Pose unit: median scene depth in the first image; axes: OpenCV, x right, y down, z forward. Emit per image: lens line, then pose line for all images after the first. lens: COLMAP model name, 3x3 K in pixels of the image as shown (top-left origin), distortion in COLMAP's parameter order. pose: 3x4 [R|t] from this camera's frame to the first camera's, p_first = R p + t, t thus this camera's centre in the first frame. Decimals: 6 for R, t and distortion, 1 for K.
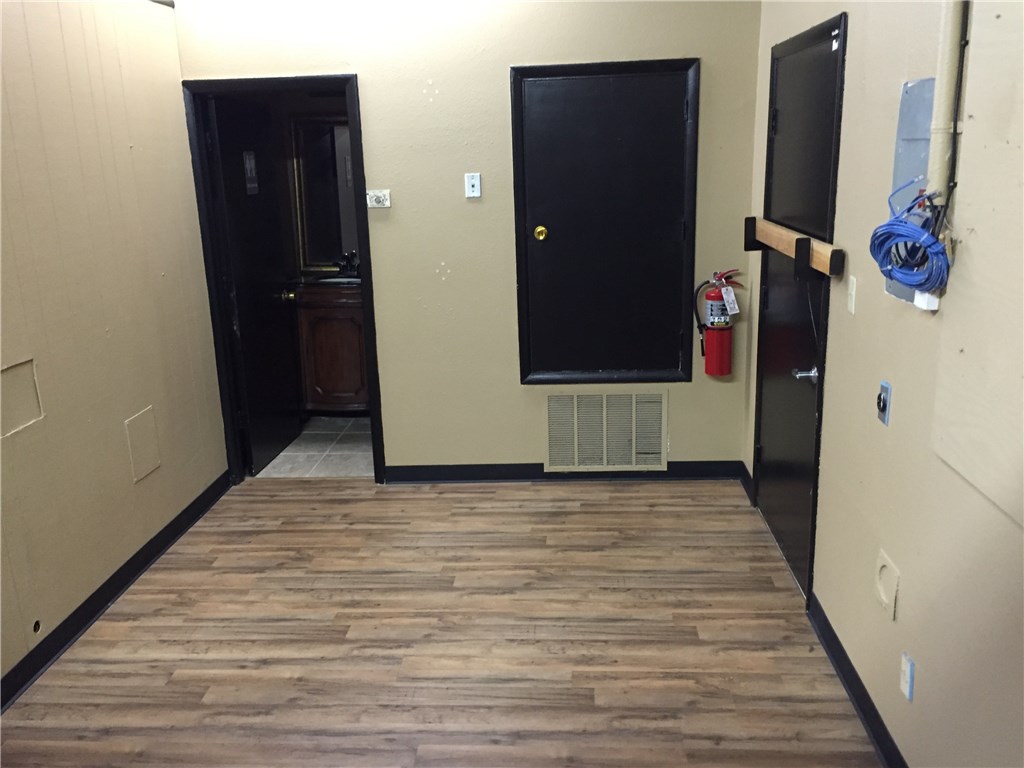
lens RADIAL K [[871.0, 0, 512.0], [0, 871.0, 384.0], [0, 0, 1]] dist [0.075949, -0.108811]
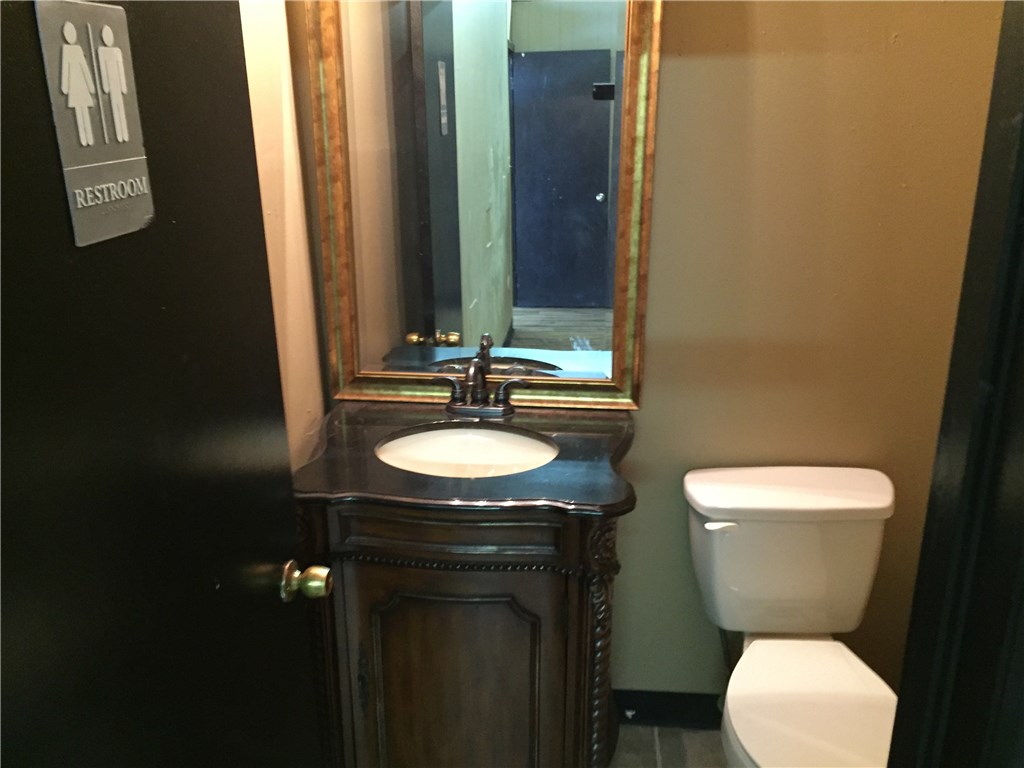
lens RADIAL K [[871.0, 0, 512.0], [0, 871.0, 384.0], [0, 0, 1]] dist [0.075949, -0.108811]
pose [[0.999847, 0.013927, -0.010606, -0.181531], [-0.013081, 0.997021, 0.076007, -0.173501], [0.011633, -0.075857, 0.997051, 0.704157]]
